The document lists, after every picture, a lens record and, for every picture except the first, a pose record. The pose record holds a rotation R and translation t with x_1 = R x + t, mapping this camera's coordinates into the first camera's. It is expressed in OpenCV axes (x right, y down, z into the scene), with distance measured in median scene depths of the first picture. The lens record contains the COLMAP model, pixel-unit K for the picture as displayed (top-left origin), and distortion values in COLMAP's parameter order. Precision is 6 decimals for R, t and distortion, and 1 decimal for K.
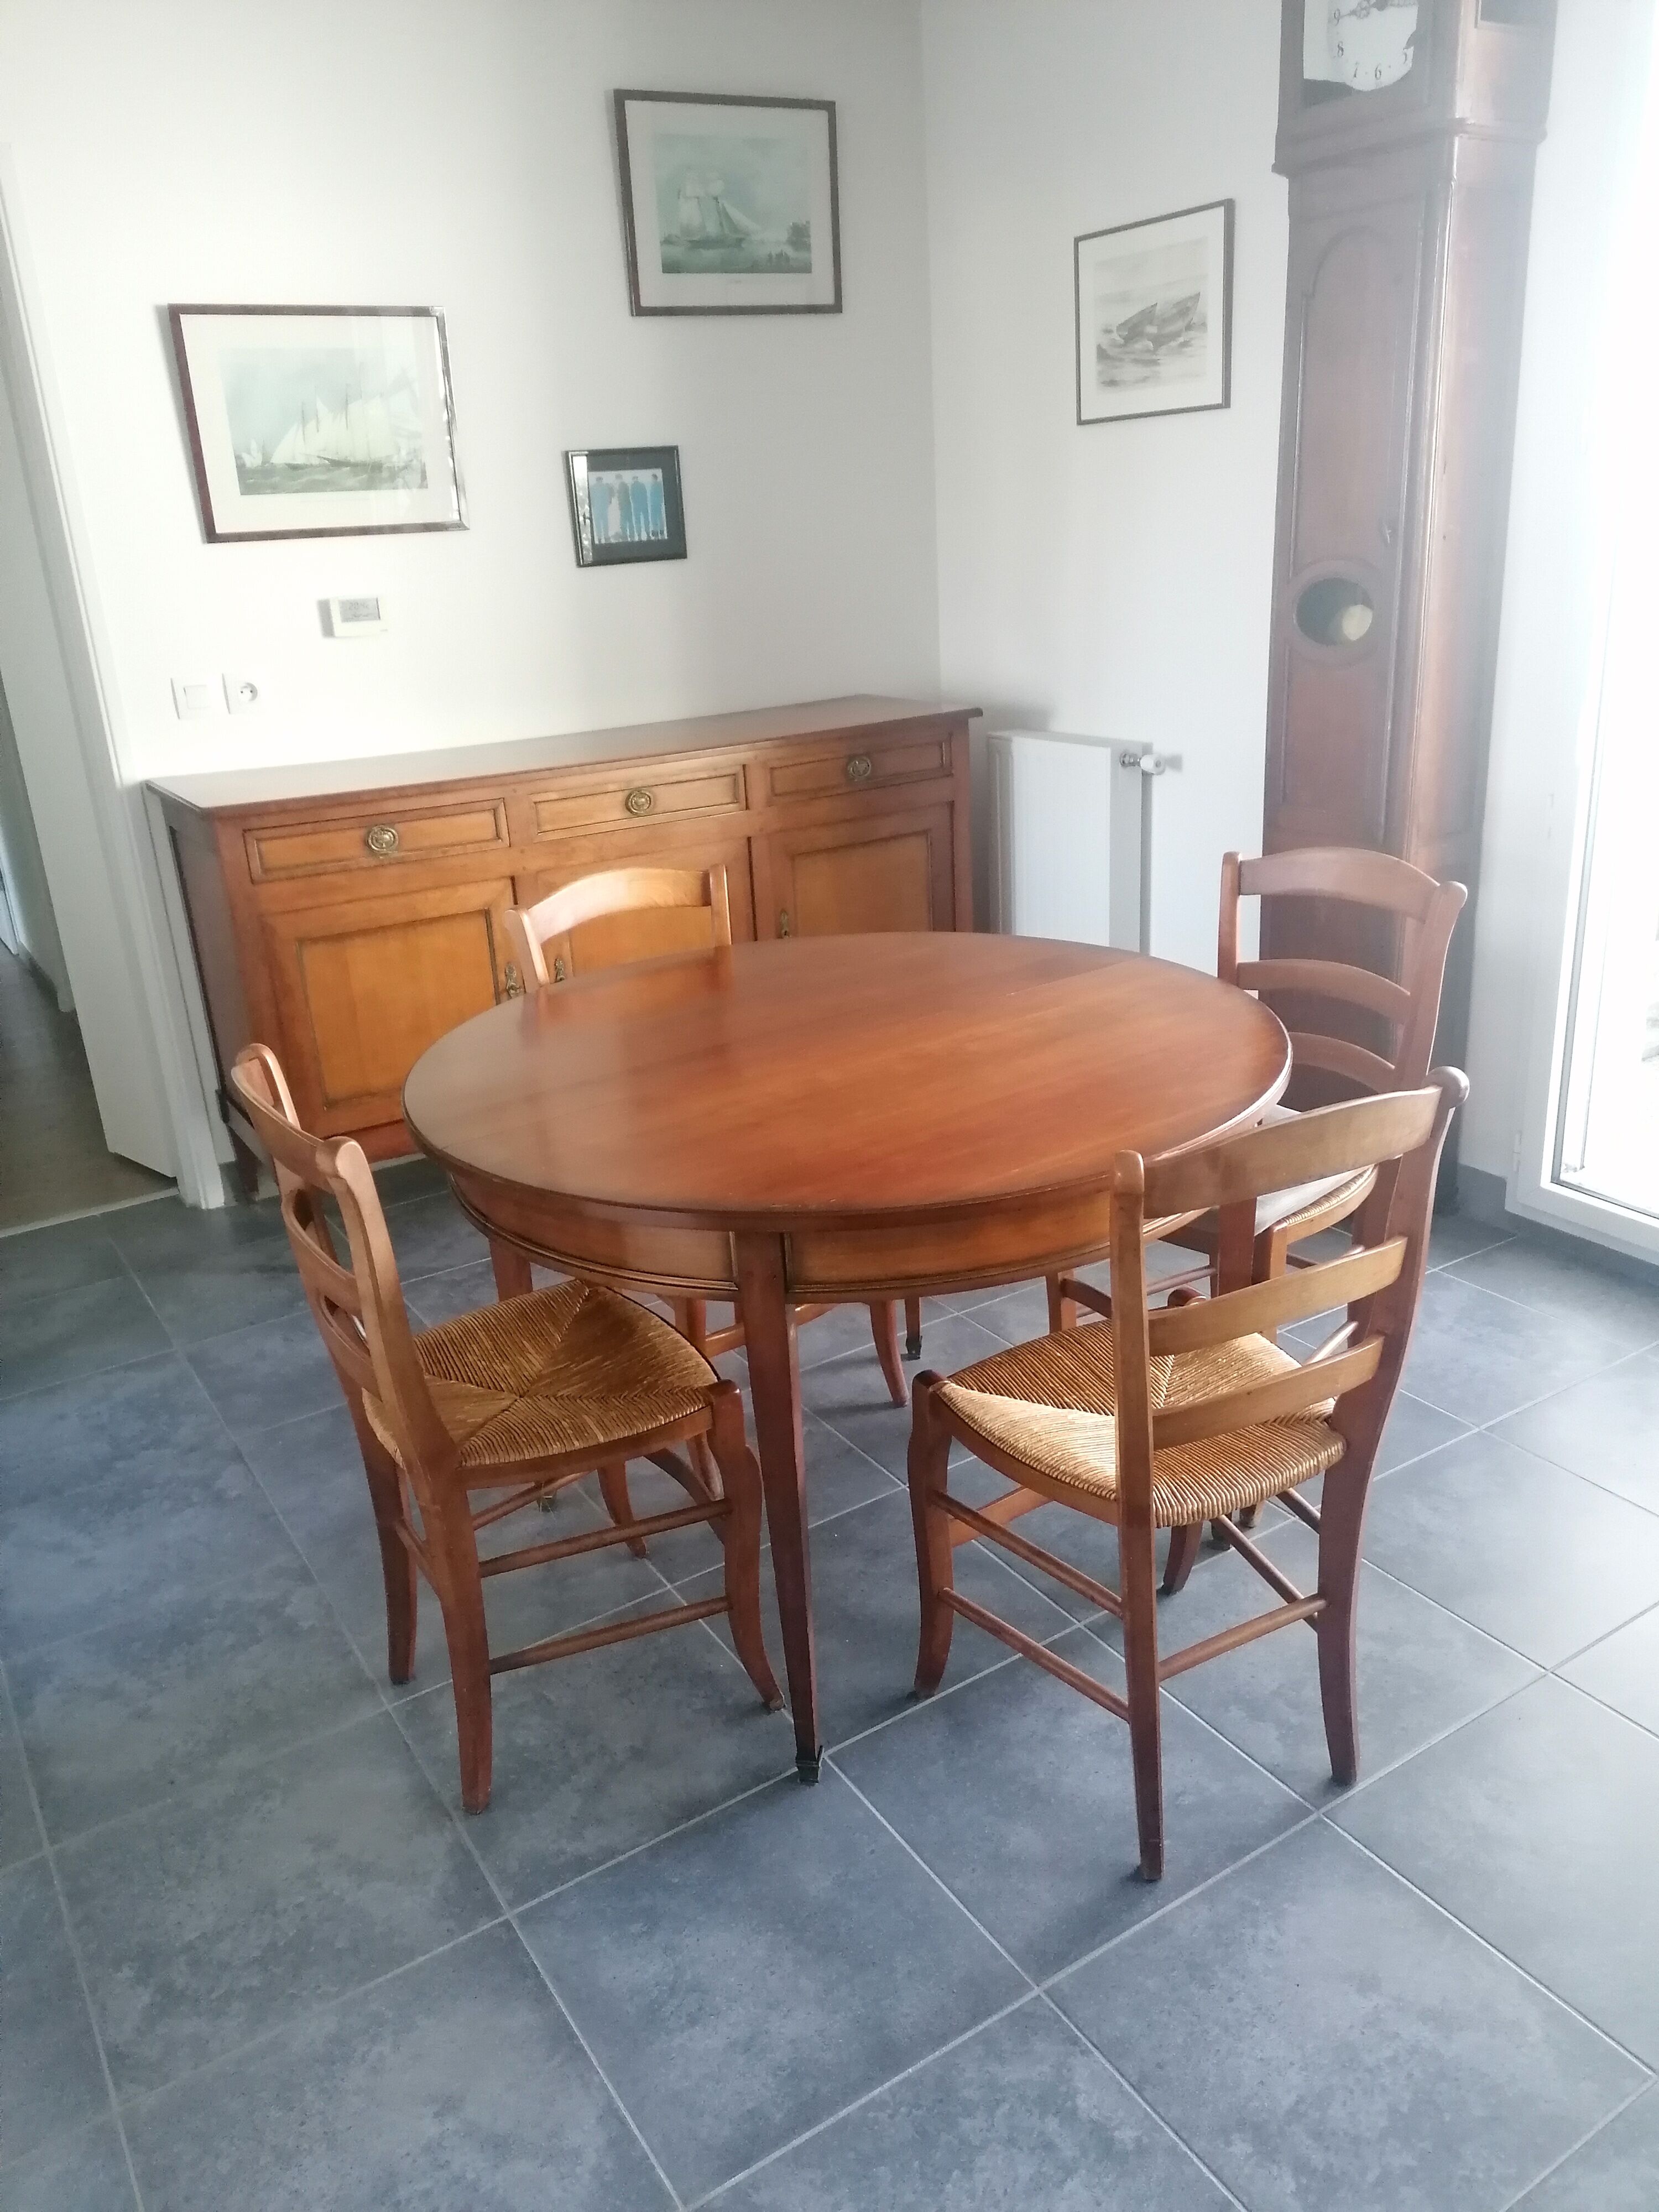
lens RADIAL K [[1663.1, 0, 836.0], [0, 1663.1, 1069.1], [0, 0, 1]] dist [0.092498, -0.117896]
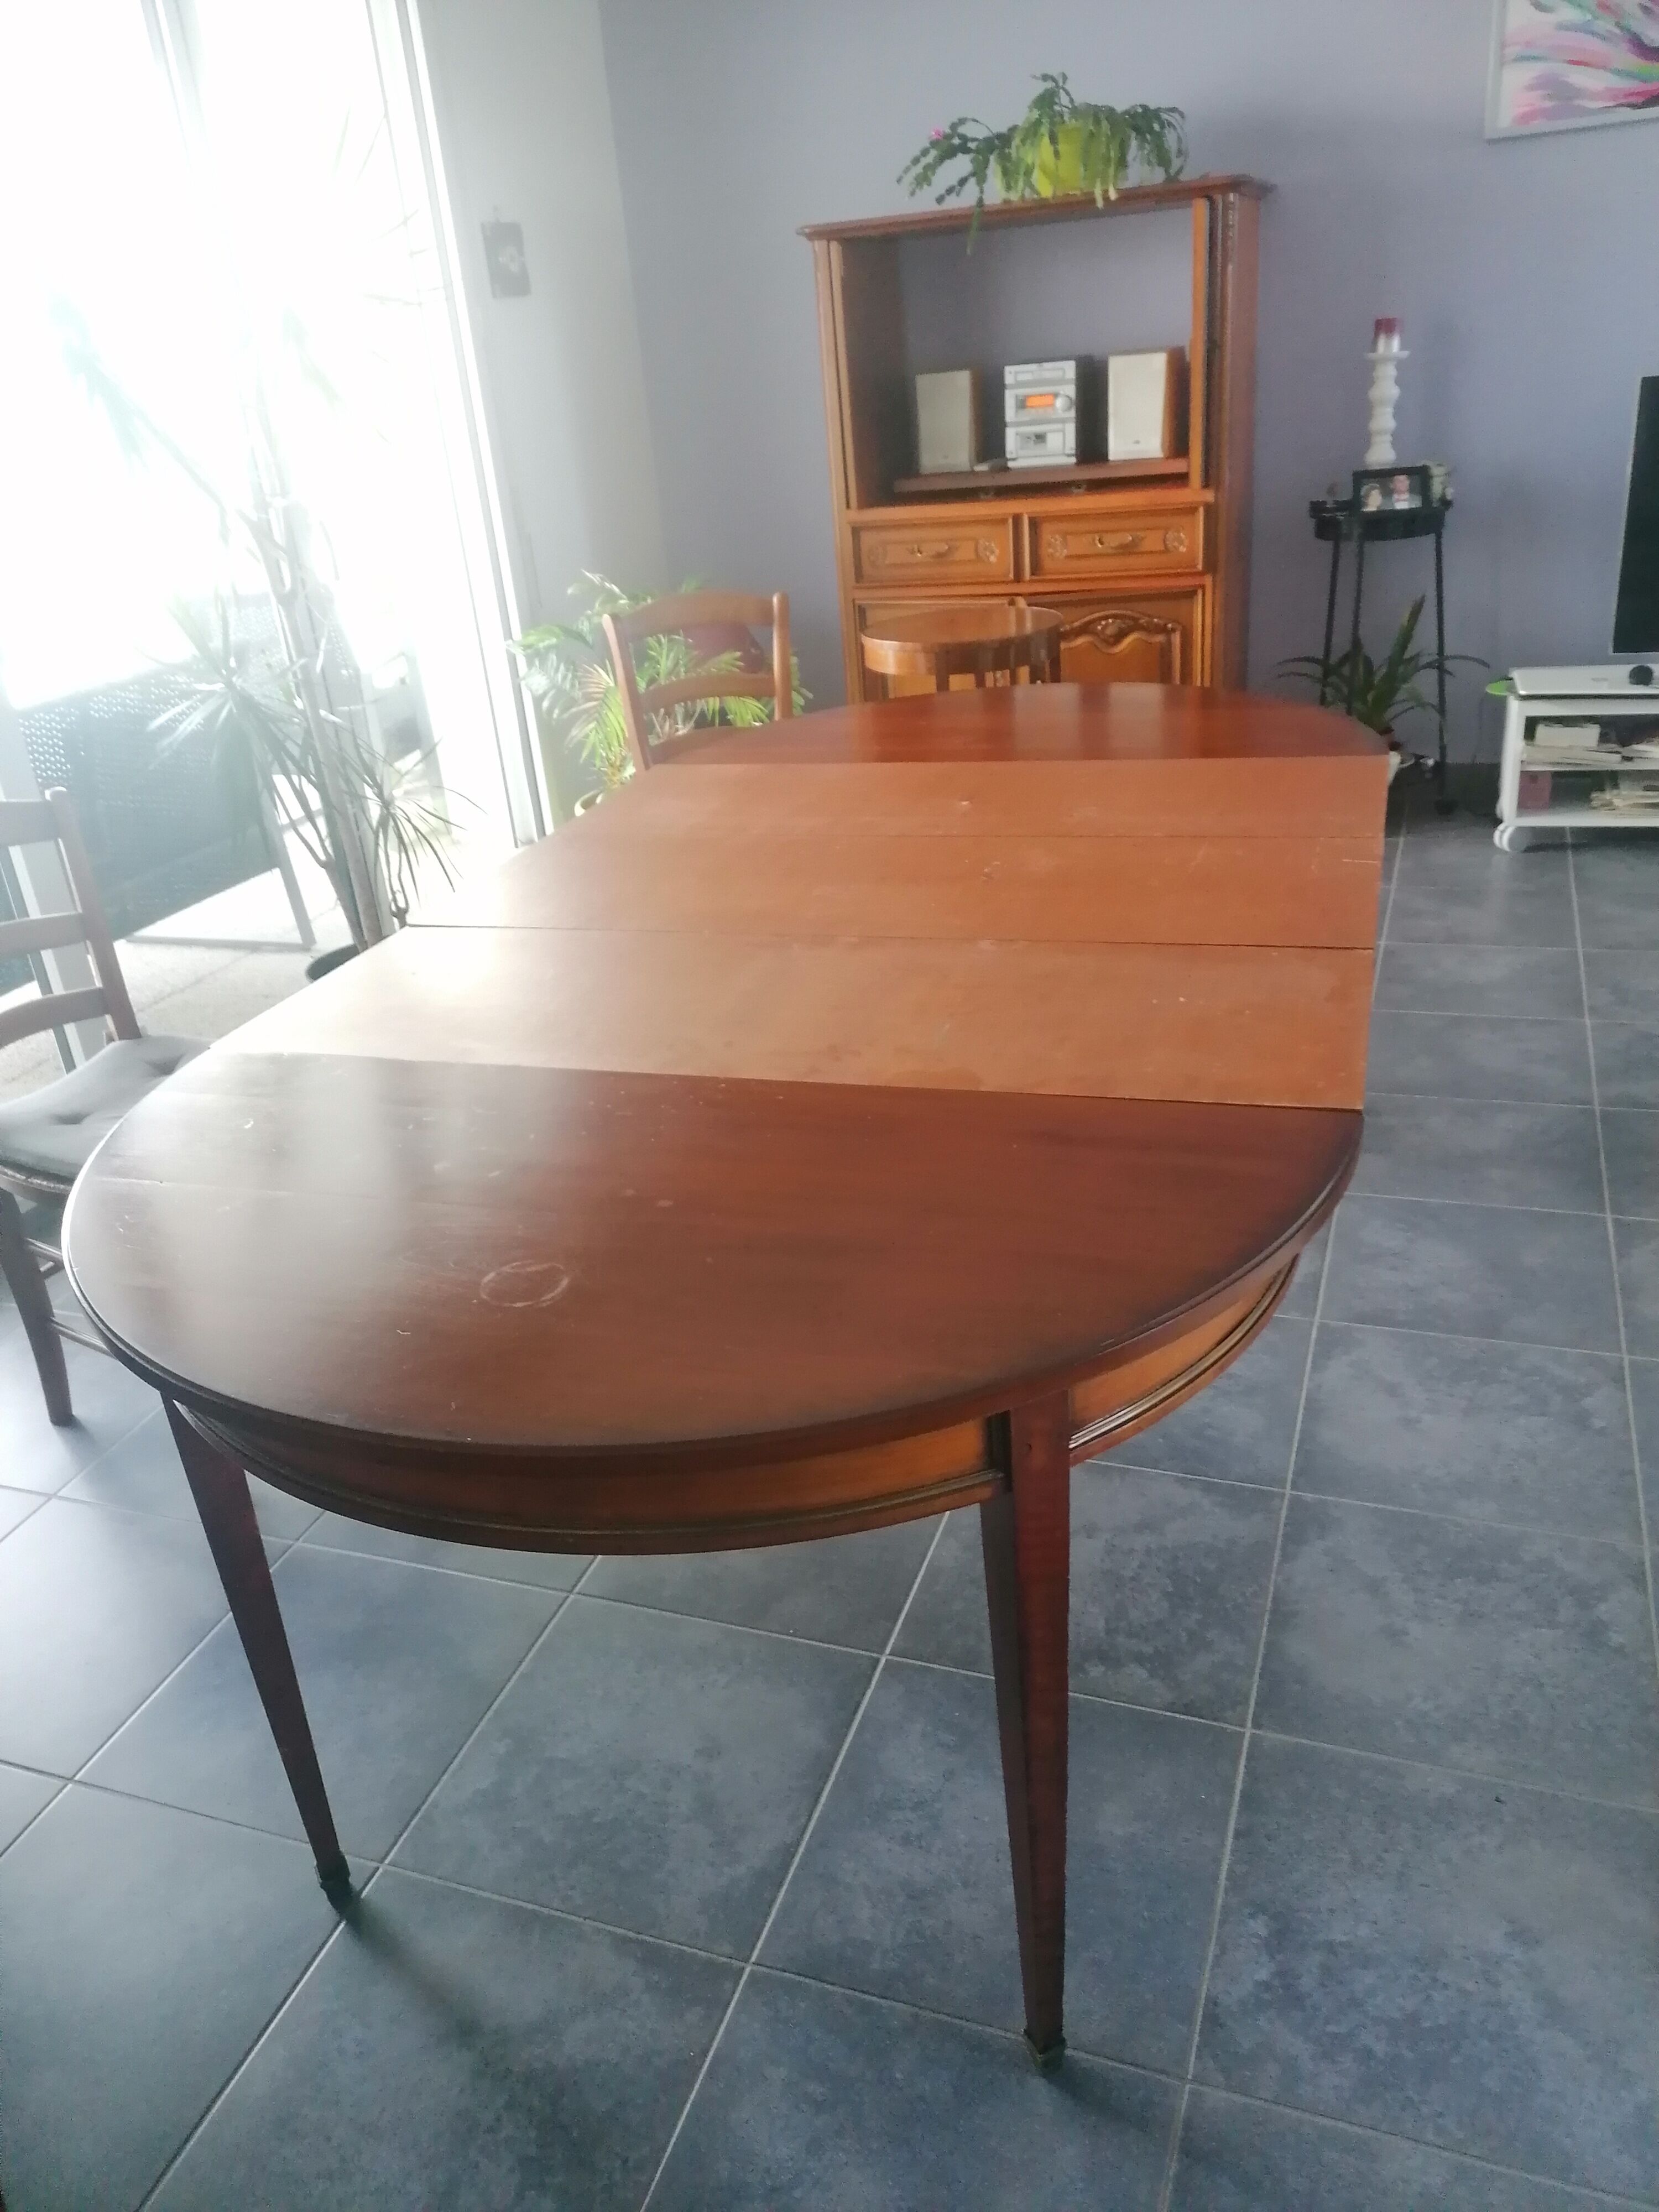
lens RADIAL K [[1663.1, 0, 836.0], [0, 1663.1, 1069.1], [0, 0, 1]] dist [0.092498, -0.117896]
pose [[-0.602159, -0.230983, 0.764233, -0.830739], [0.370760, 0.766851, 0.523905, -0.449773], [-0.707066, 0.598821, -0.376127, 1.494019]]
